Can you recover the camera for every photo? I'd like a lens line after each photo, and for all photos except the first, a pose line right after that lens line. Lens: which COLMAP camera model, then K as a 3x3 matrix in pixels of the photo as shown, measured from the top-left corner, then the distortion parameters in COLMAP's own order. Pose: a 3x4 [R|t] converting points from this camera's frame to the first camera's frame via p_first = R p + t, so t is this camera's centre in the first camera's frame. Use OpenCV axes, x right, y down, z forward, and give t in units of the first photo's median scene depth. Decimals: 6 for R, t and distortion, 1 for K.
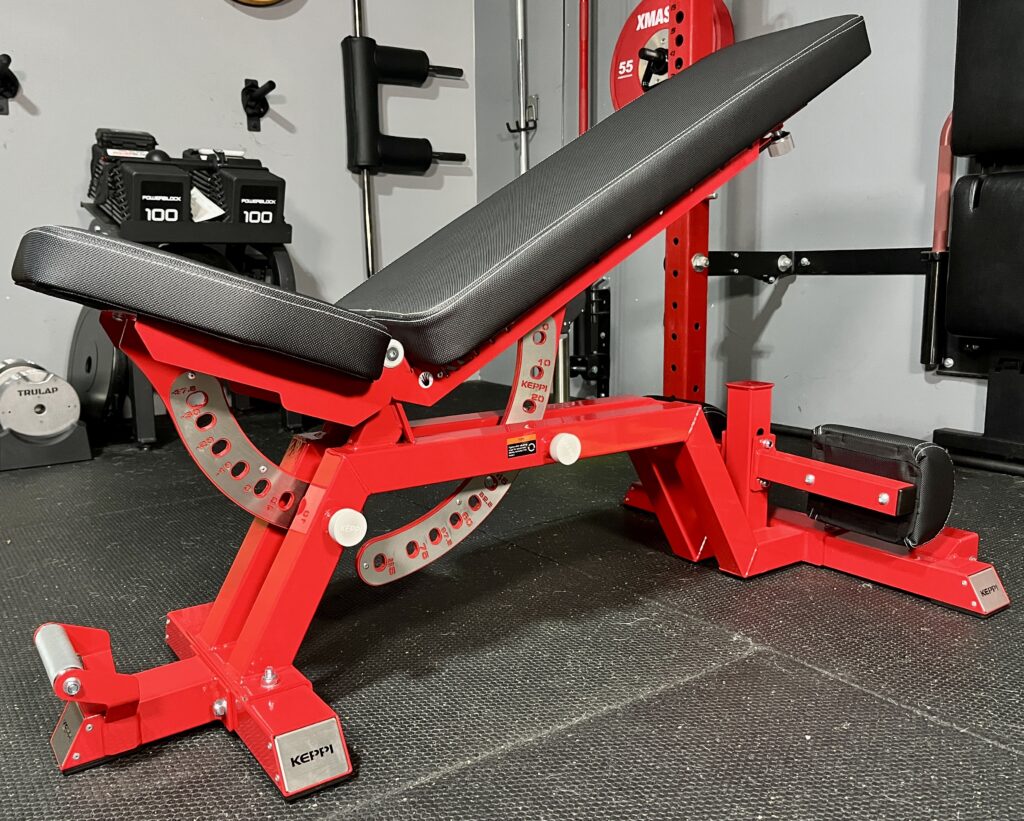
lens RADIAL K [[886.1, 0, 477.4], [0, 886.1, 402.7], [0, 0, 1]] dist [0.025606, -0.012100]
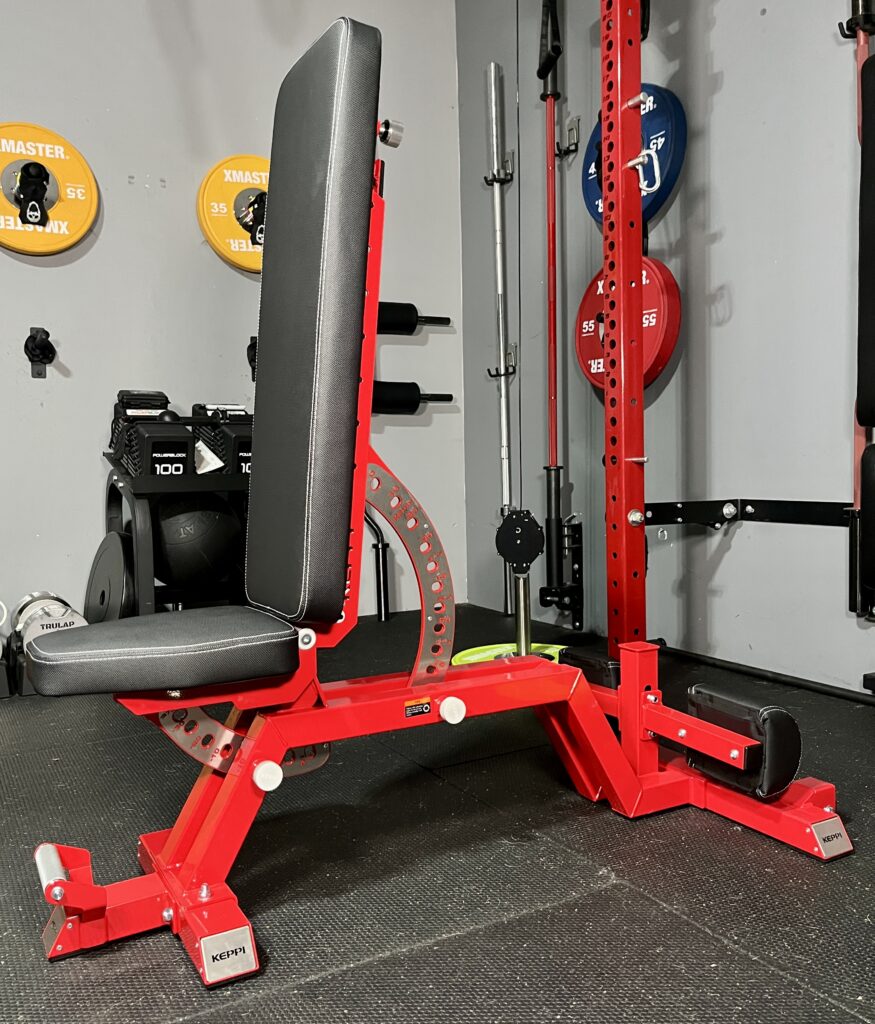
lens RADIAL K [[921.8, 0, 424.6], [0, 921.8, 518.7], [0, 0, 1]] dist [0.039282, -0.030109]
pose [[0.995709, 0.000793, -0.092537, 0.137412], [-0.008881, 0.996167, -0.087023, -0.078401], [0.092113, 0.087472, 0.991899, -0.239266]]
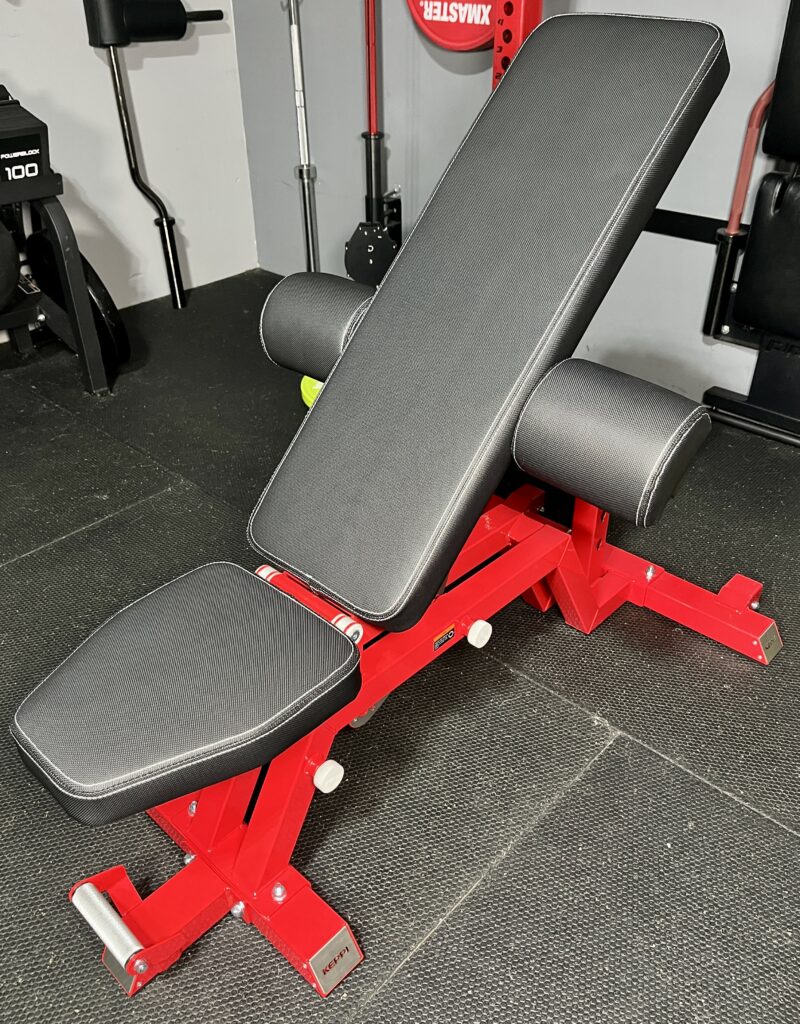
lens RADIAL K [[851.6, 0, 400.0], [0, 851.6, 512.0], [0, 0, 1]] dist [0.006155, 0.003131]
pose [[0.973946, -0.114100, 0.195987, -0.156164], [0.023623, 0.910555, 0.412713, -0.426643], [-0.225547, -0.397330, 0.889526, 0.072340]]
